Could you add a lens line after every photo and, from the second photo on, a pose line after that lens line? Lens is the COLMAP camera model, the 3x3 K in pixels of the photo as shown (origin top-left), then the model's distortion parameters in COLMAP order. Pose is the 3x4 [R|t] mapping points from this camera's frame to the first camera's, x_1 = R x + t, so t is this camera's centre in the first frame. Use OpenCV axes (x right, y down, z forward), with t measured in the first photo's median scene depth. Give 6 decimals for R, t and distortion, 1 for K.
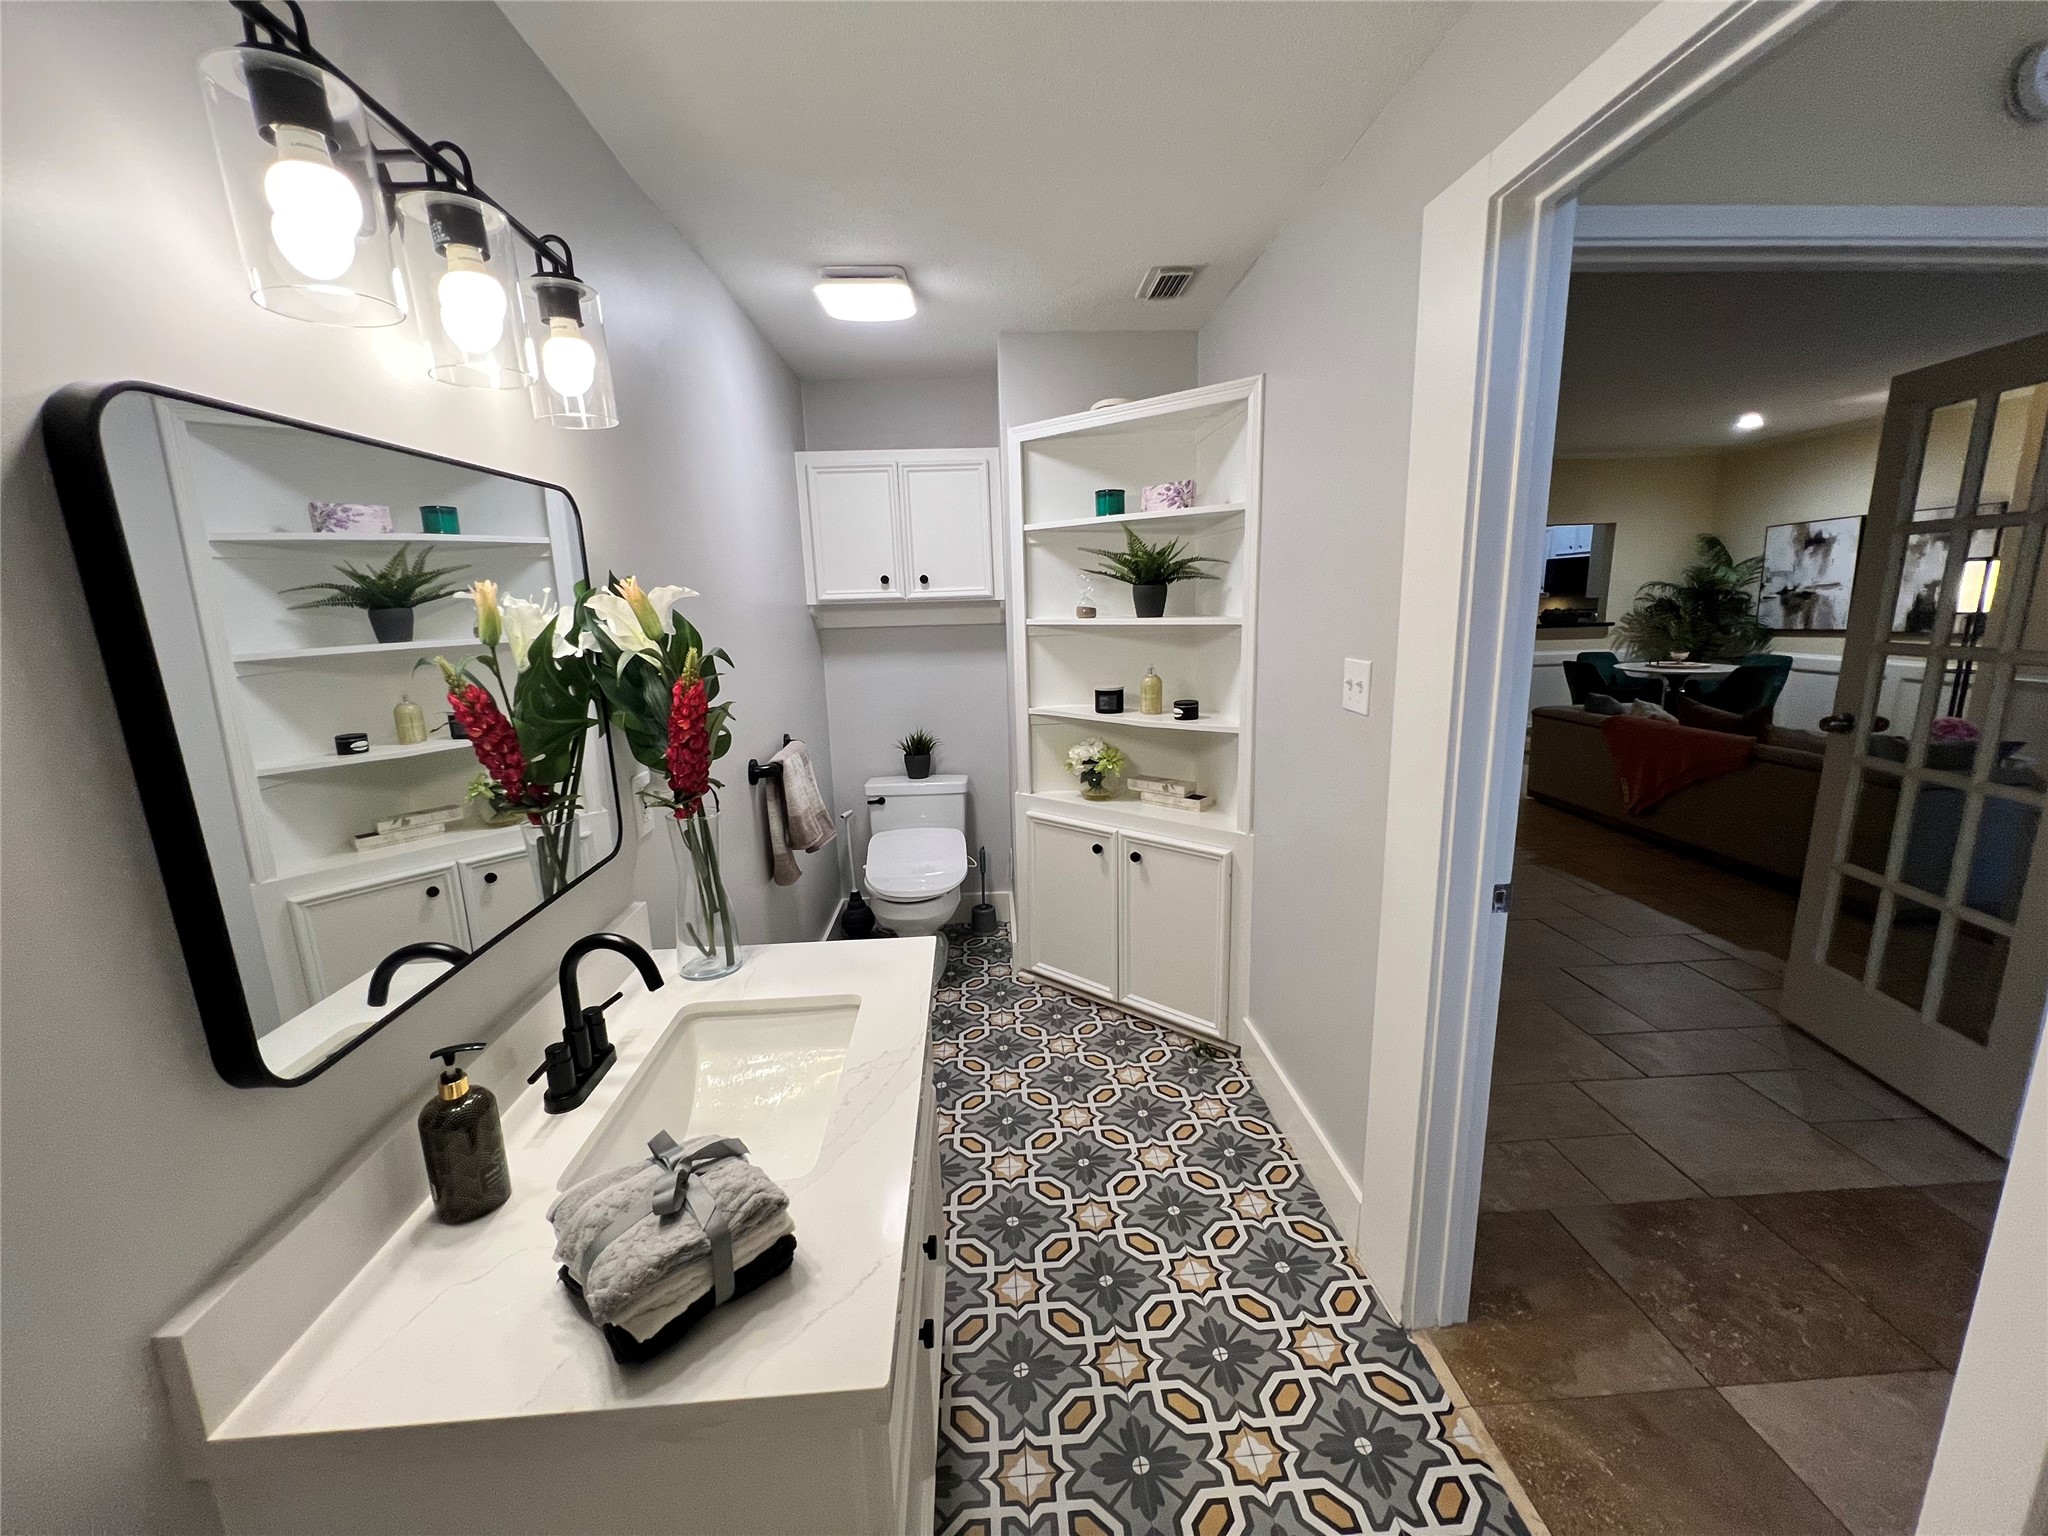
lens RADIAL K [[844.0, 0, 1024.0], [0, 844.0, 768.0], [0, 0, 1]] dist [-0.003509, -0.000453]
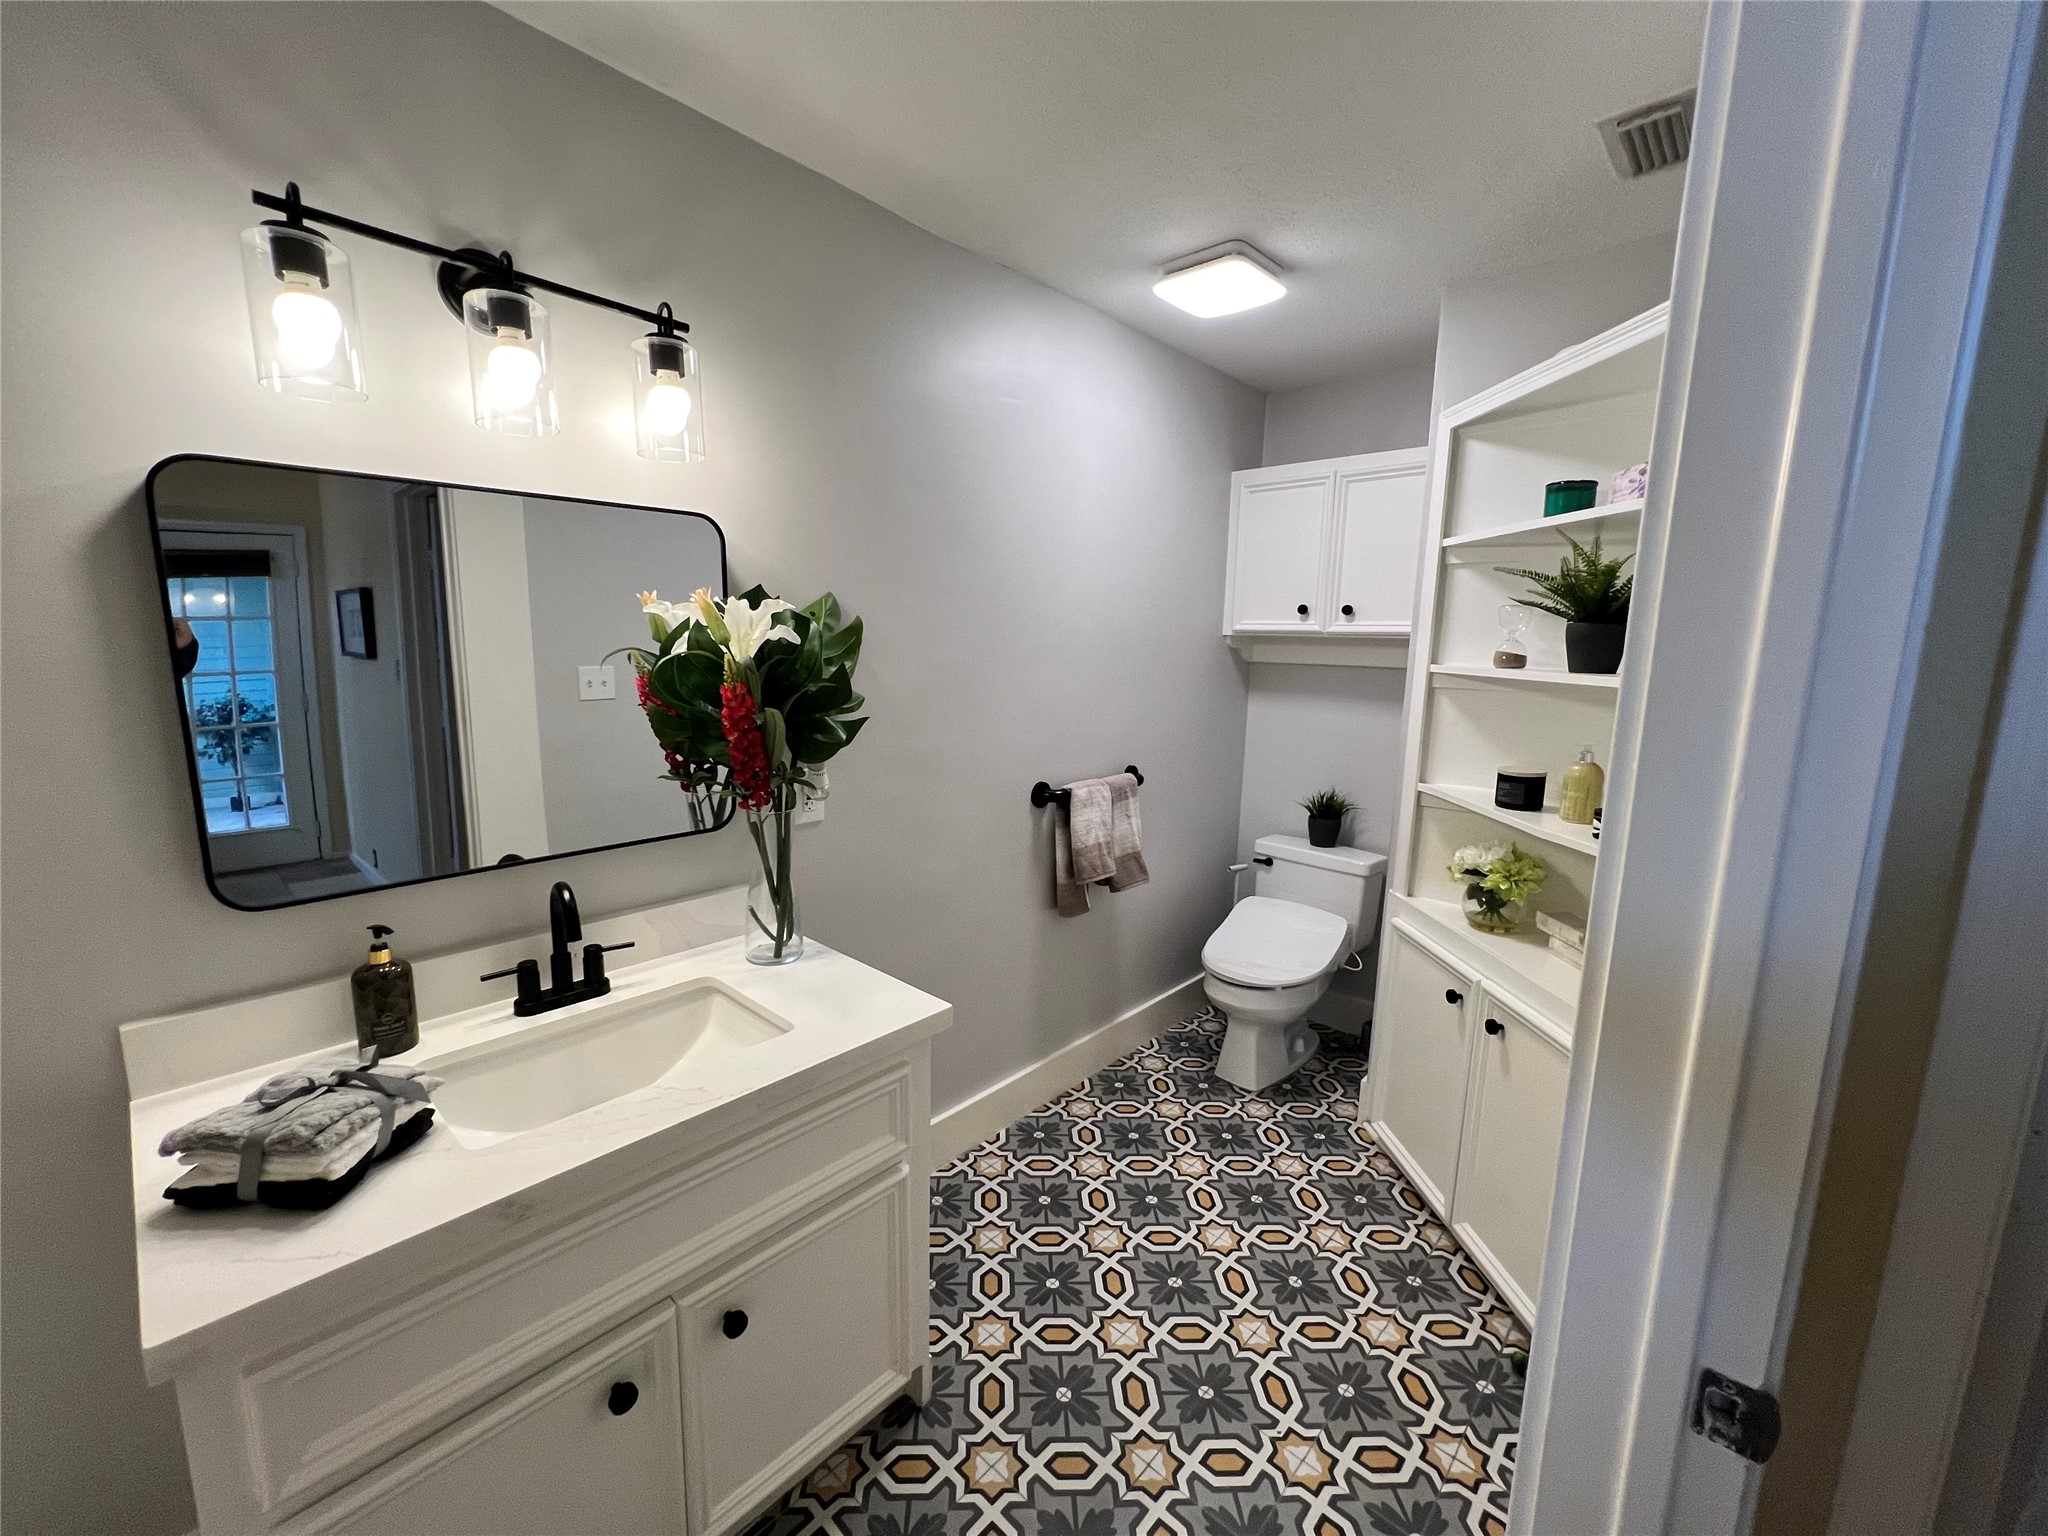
lens RADIAL K [[834.5, 0, 1024.0], [0, 834.5, 768.0], [0, 0, 1]] dist [-0.002881, 0.000031]
pose [[0.687978, 0.156450, -0.708667, 0.299071], [-0.184281, 0.982142, 0.037924, -0.049963], [0.701945, 0.104503, 0.704523, 0.245113]]
